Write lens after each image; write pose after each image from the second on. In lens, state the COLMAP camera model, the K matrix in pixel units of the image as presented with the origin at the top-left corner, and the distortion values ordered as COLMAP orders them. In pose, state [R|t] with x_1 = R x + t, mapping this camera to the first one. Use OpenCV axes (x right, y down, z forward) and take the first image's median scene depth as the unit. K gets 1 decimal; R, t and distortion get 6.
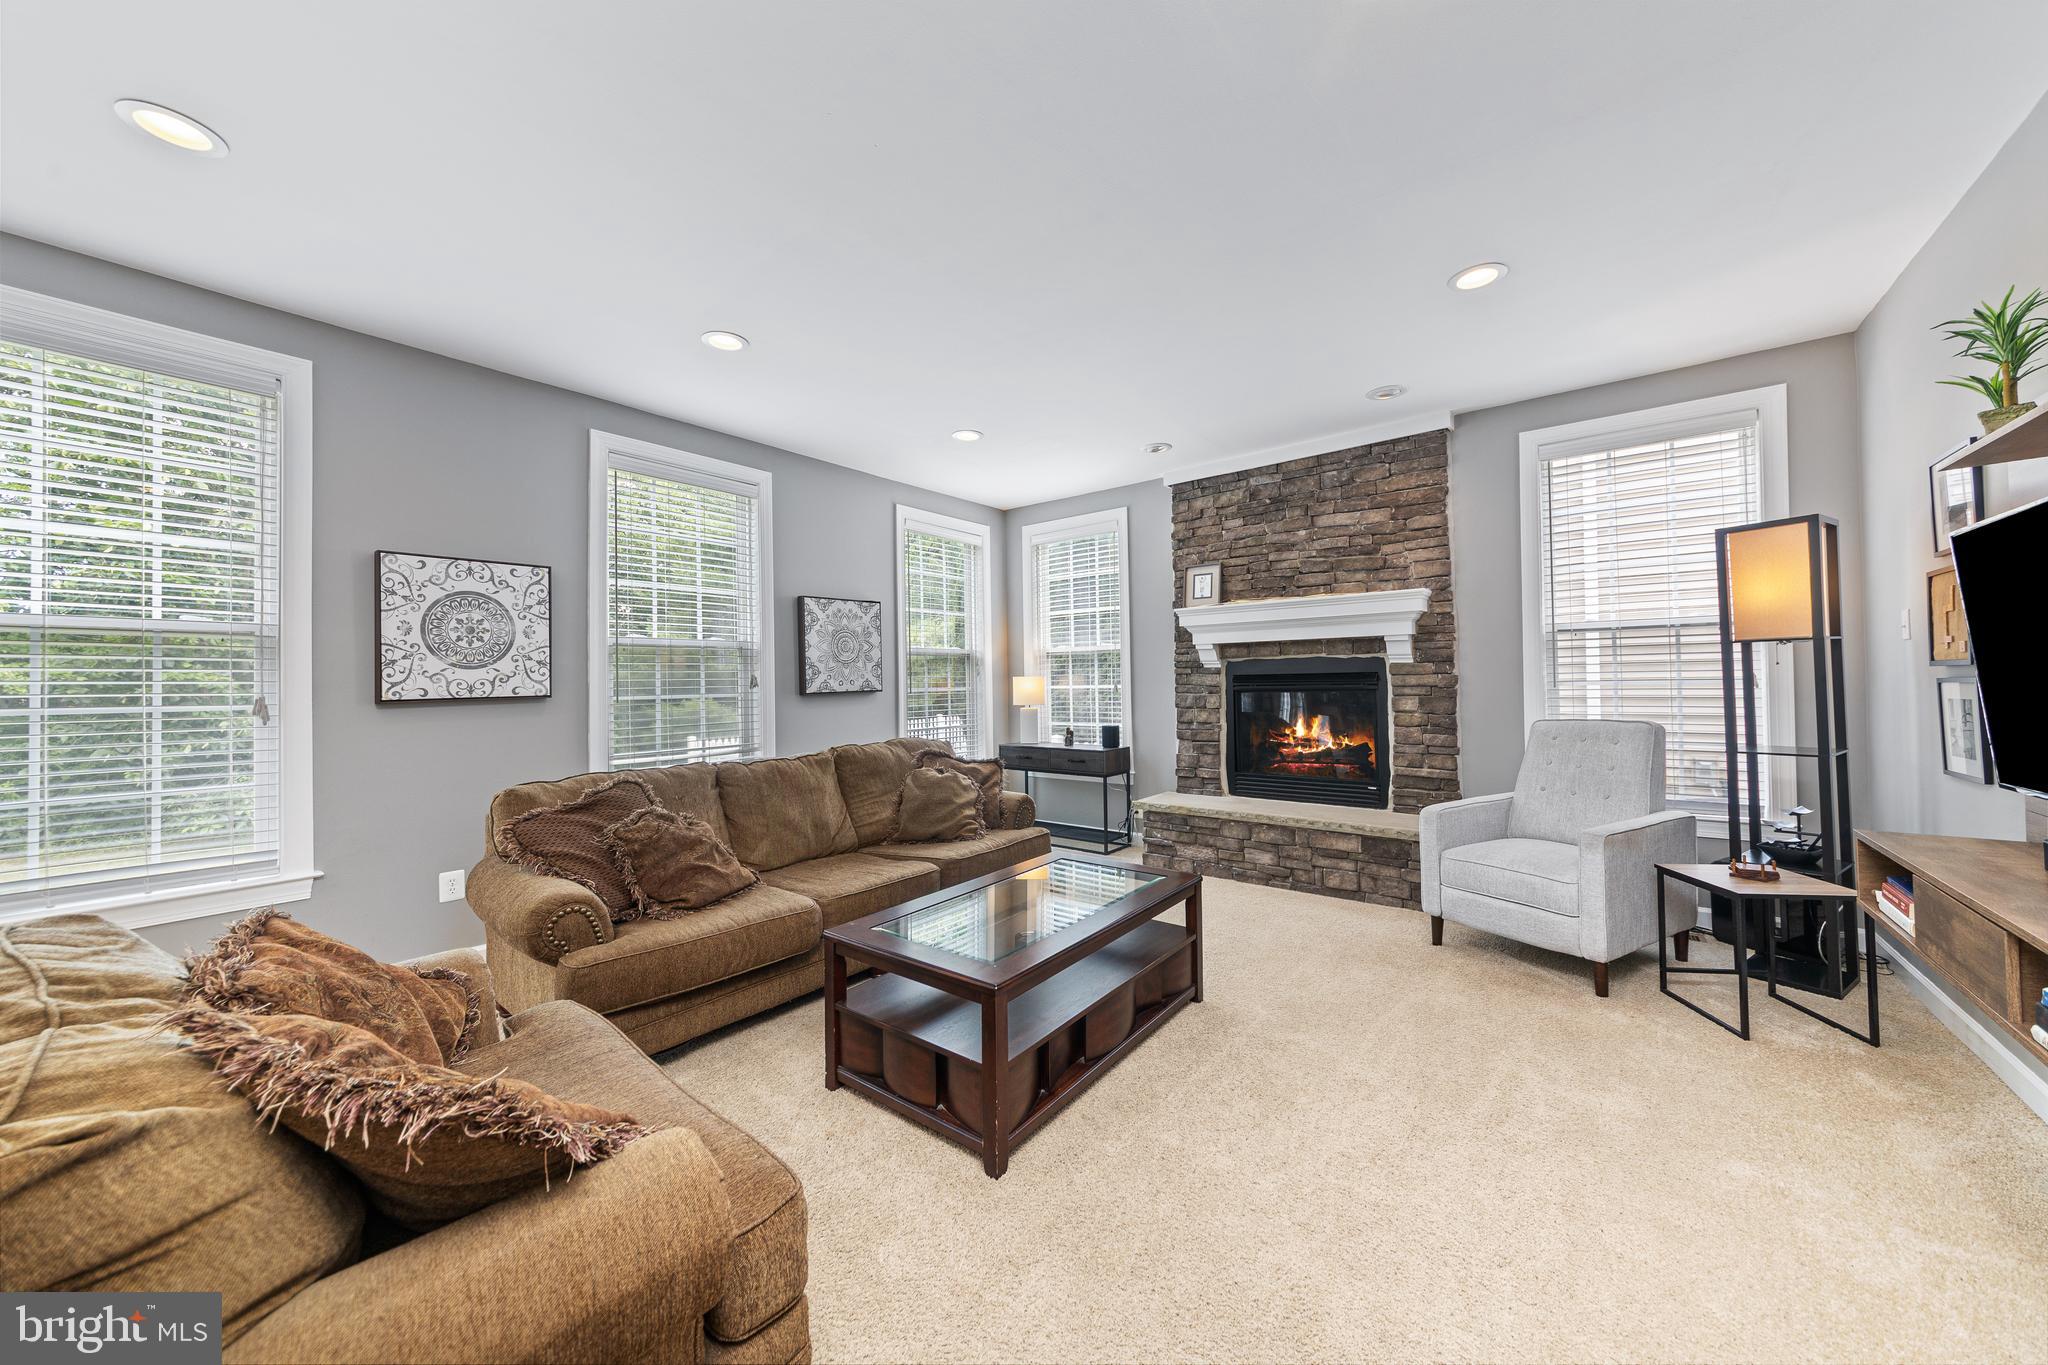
lens RADIAL K [[664.2, 0, 1076.3], [0, 664.2, 674.6], [0, 0, 1]] dist [0.002190, 0.000053]
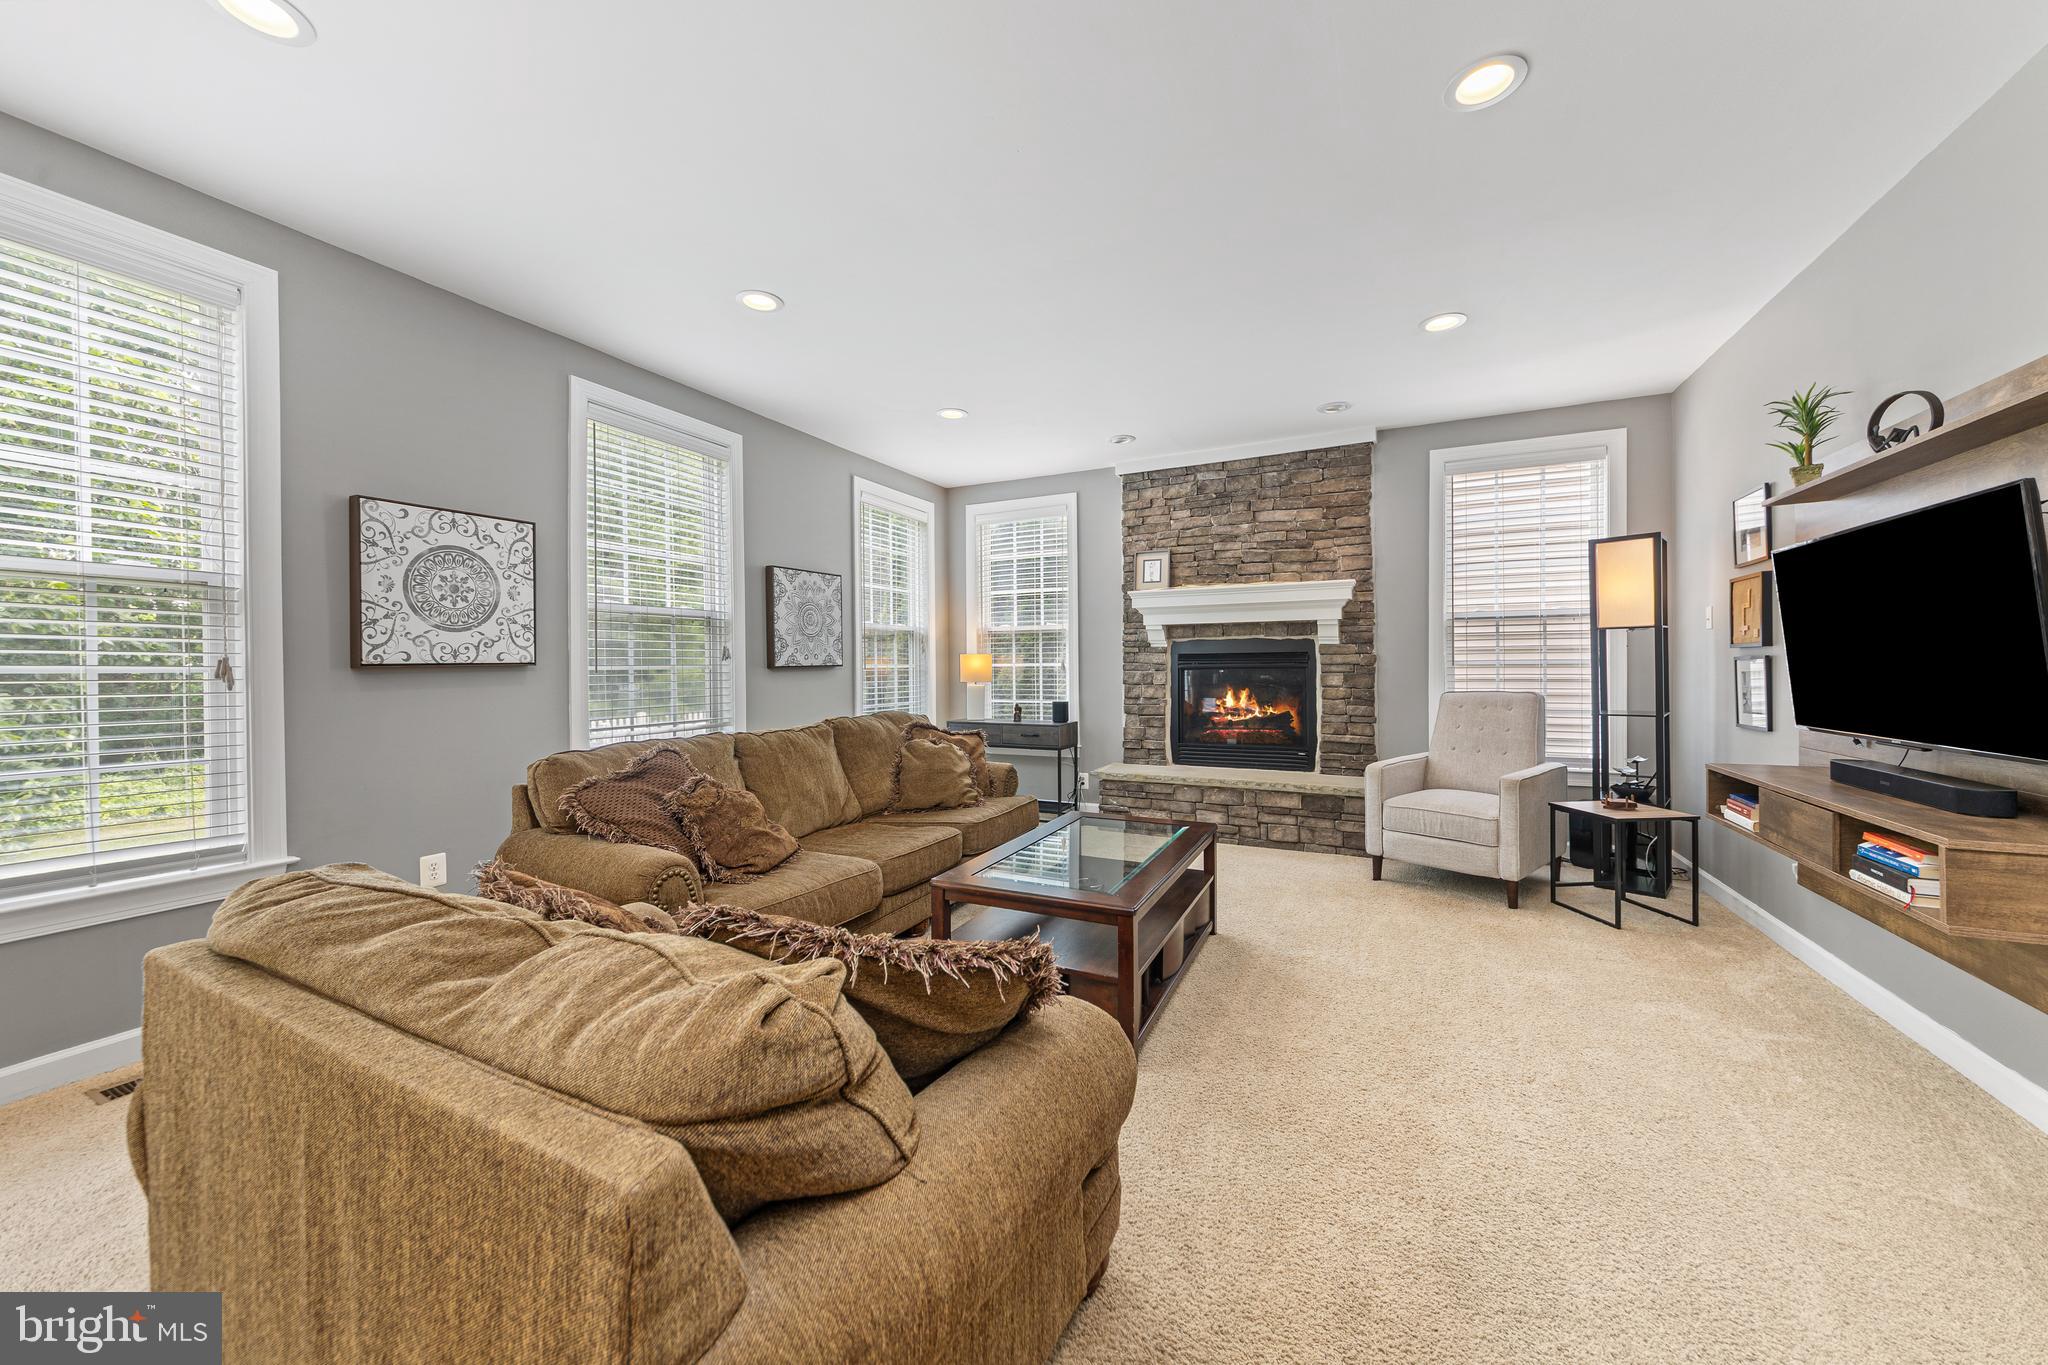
lens RADIAL K [[664.2, 0, 1065.7], [0, 664.2, 672.2], [0, 0, 1]] dist [0.002190, 0.000053]
pose [[0.980395, 0.006235, 0.196942, -0.222750], [-0.009909, 0.999795, 0.017679, 0.018515], [-0.196791, -0.019284, 0.980256, -0.044646]]
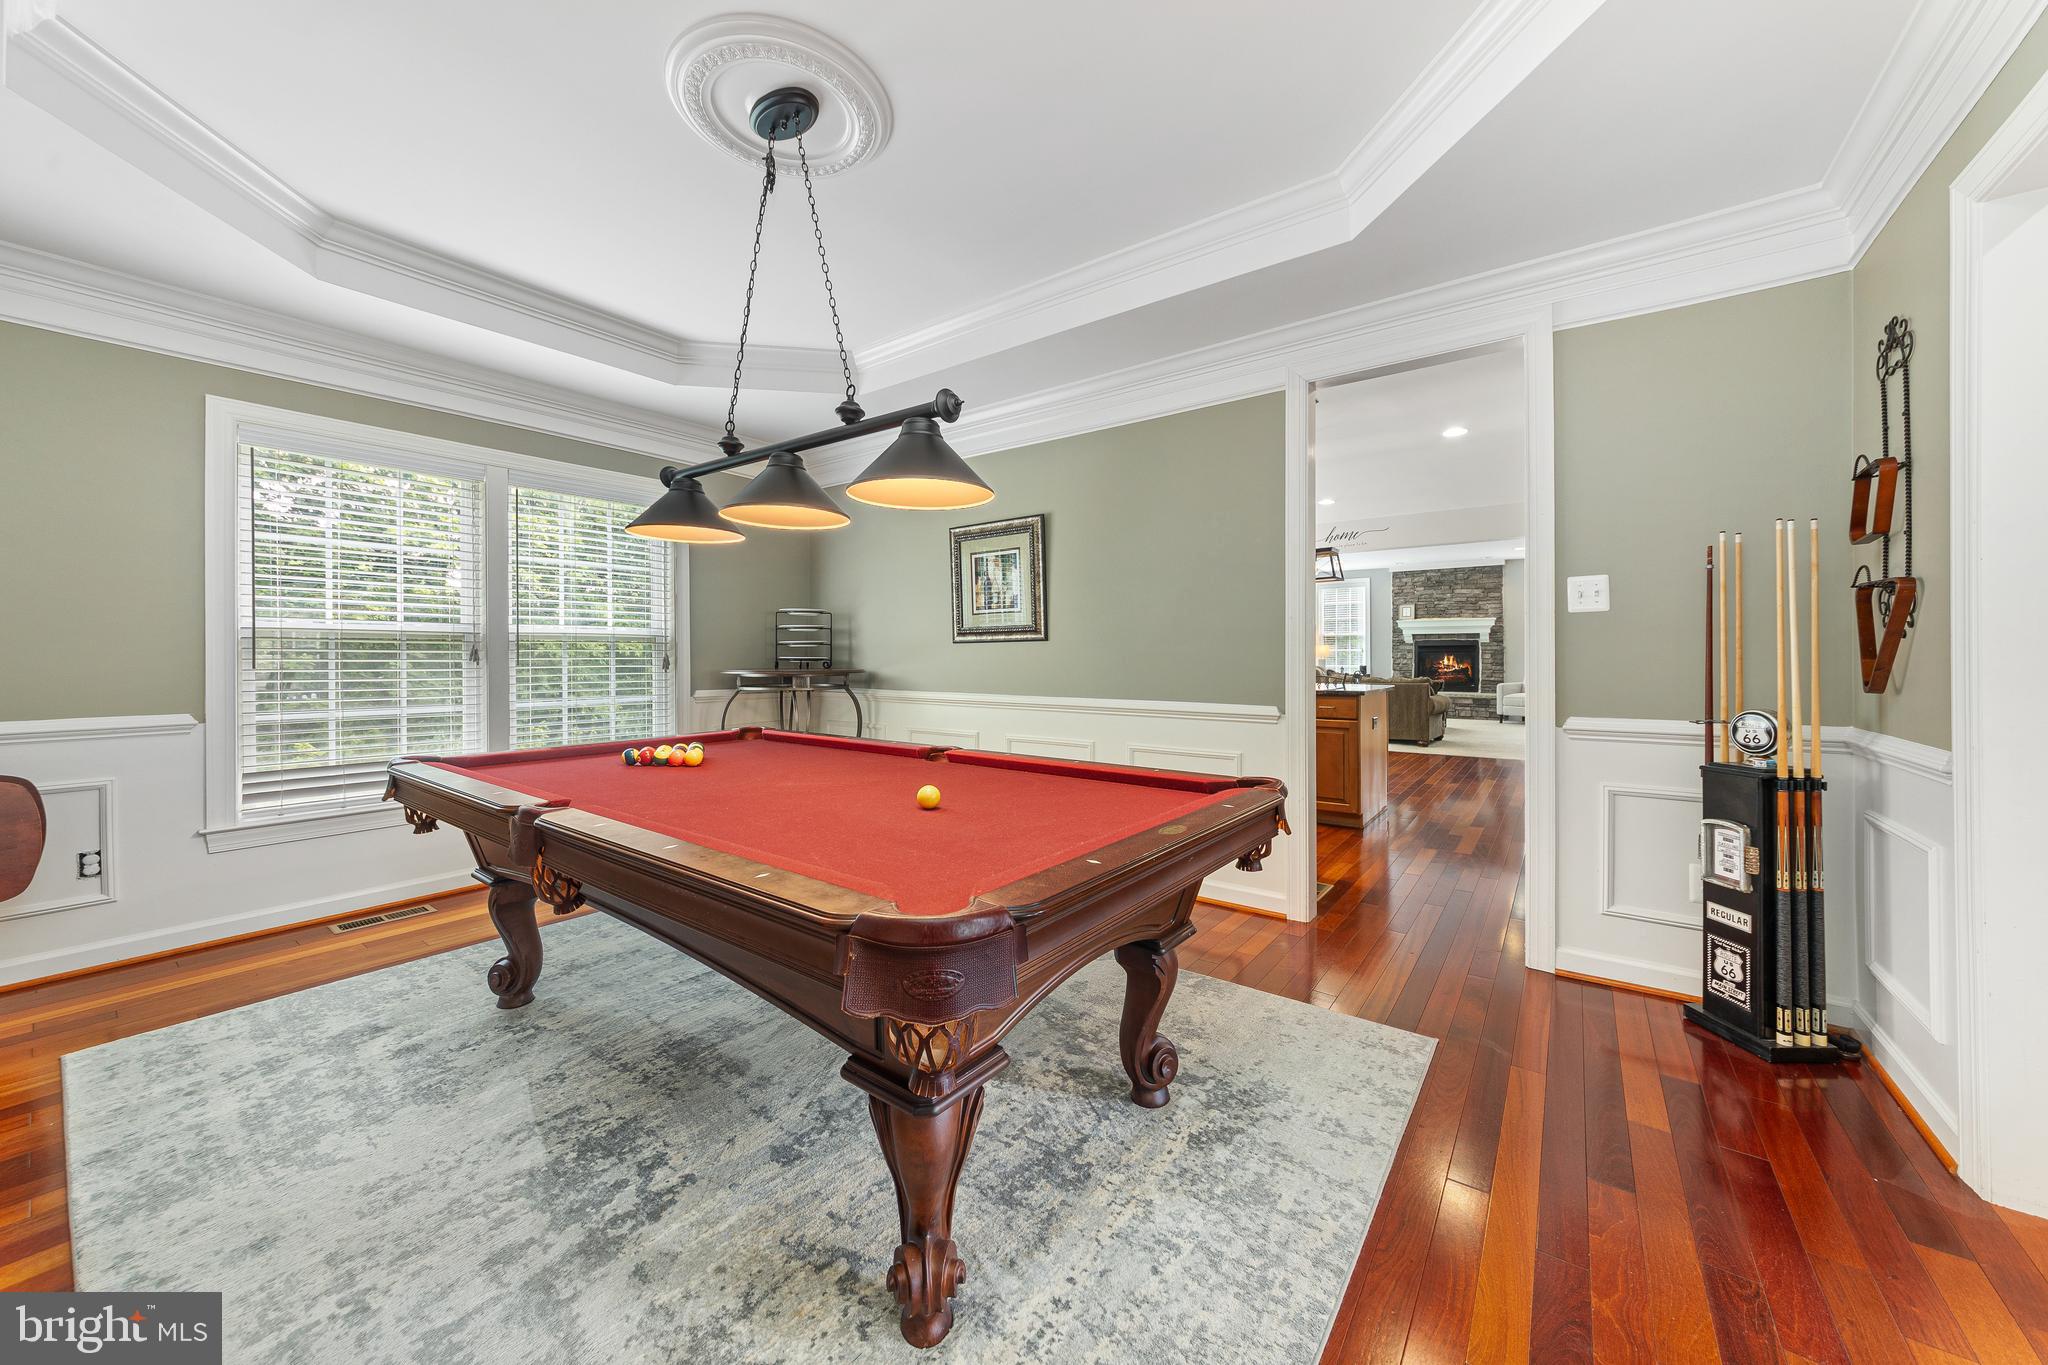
lens RADIAL K [[664.2, 0, 1073.0], [0, 664.2, 655.9], [0, 0, 1]] dist [0.002190, 0.000053]
pose [[0.999886, 0.013278, -0.007119, -1.580401], [-0.013157, 0.999773, 0.016775, 0.021116], [0.007340, -0.016680, 0.999834, -2.354854]]
